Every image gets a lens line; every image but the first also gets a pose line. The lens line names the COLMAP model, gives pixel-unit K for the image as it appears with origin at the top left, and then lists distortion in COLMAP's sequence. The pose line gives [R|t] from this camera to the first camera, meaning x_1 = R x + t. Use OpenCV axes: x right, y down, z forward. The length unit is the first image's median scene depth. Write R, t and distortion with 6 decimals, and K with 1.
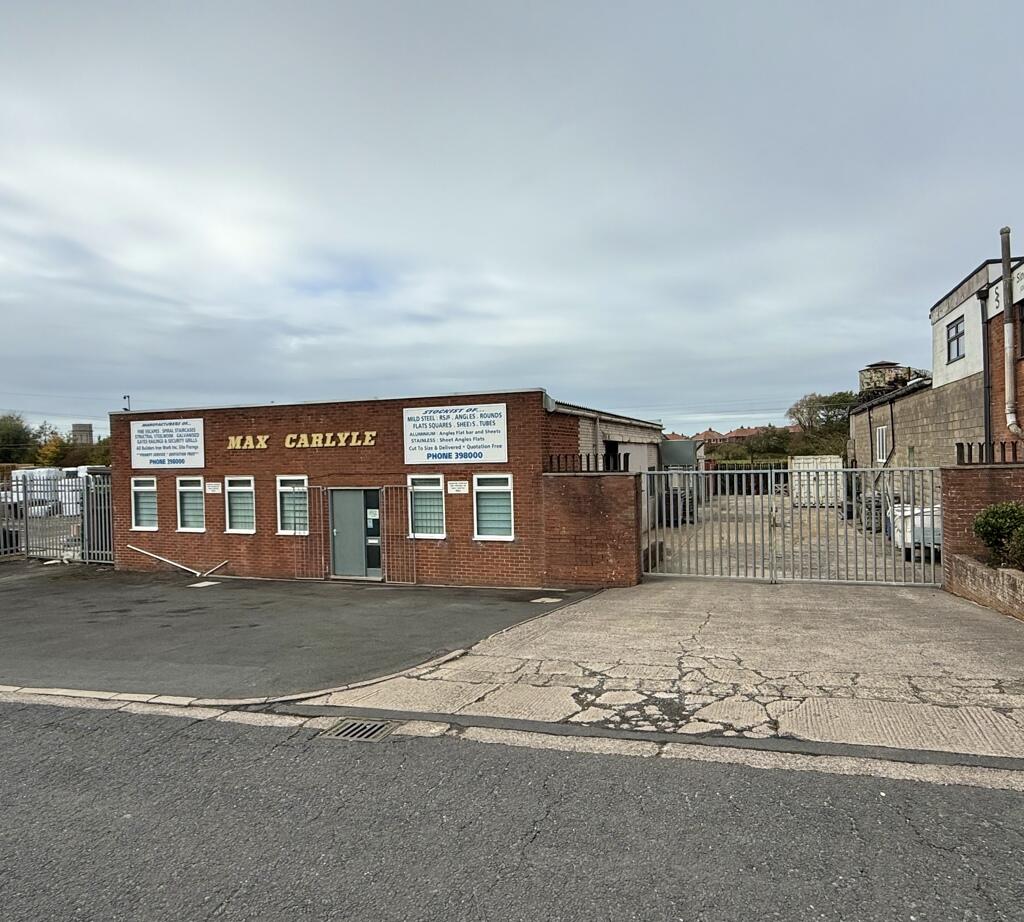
lens RADIAL K [[644.9, 0, 551.3], [0, 644.9, 464.5], [0, 0, 1]] dist [0.003704, 0.000009]
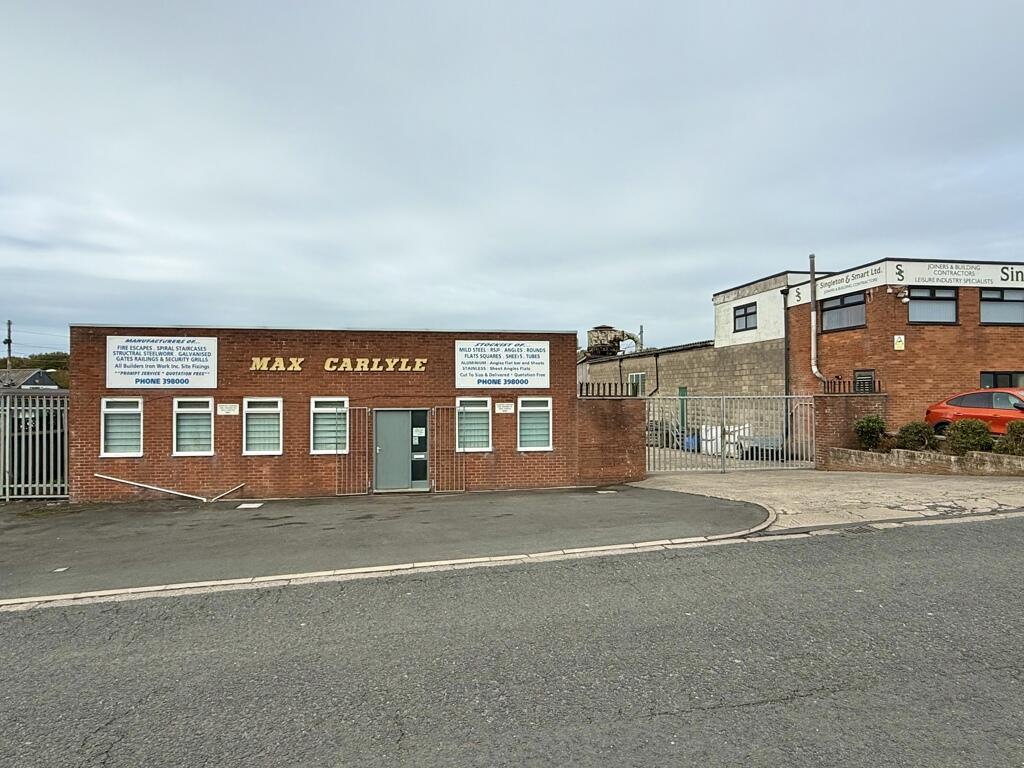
lens RADIAL K [[597.9, 0, 513.3], [0, 597.9, 384.0], [0, 0, 1]] dist [0.004504, 0.000239]
pose [[0.885892, 0.026454, 0.463137, -0.614286], [-0.009319, 0.999186, -0.039246, 0.032292], [-0.463798, 0.030452, 0.885418, -0.001031]]
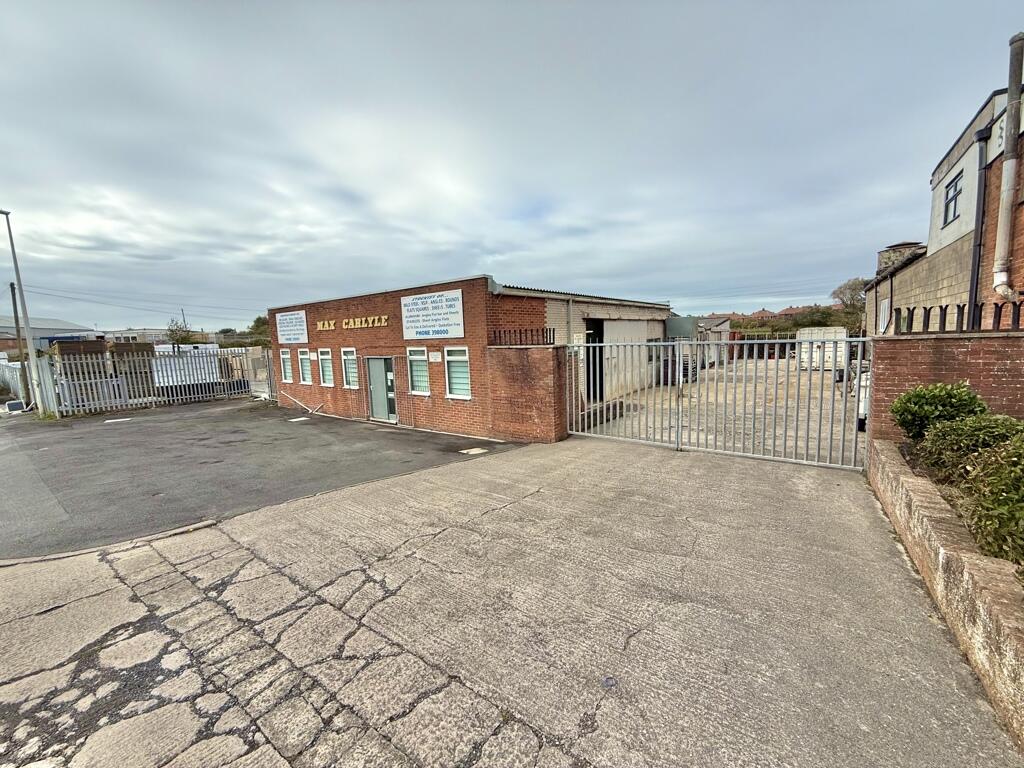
lens RADIAL K [[404.9, 0, 513.8], [0, 404.9, 382.9], [0, 0, 1]] dist [-0.000209, 0.000290]
pose [[0.951406, 0.022714, -0.307099, 0.242713], [0.011730, 0.993879, 0.109851, -0.000480], [0.307715, -0.108115, 0.945316, 0.257235]]
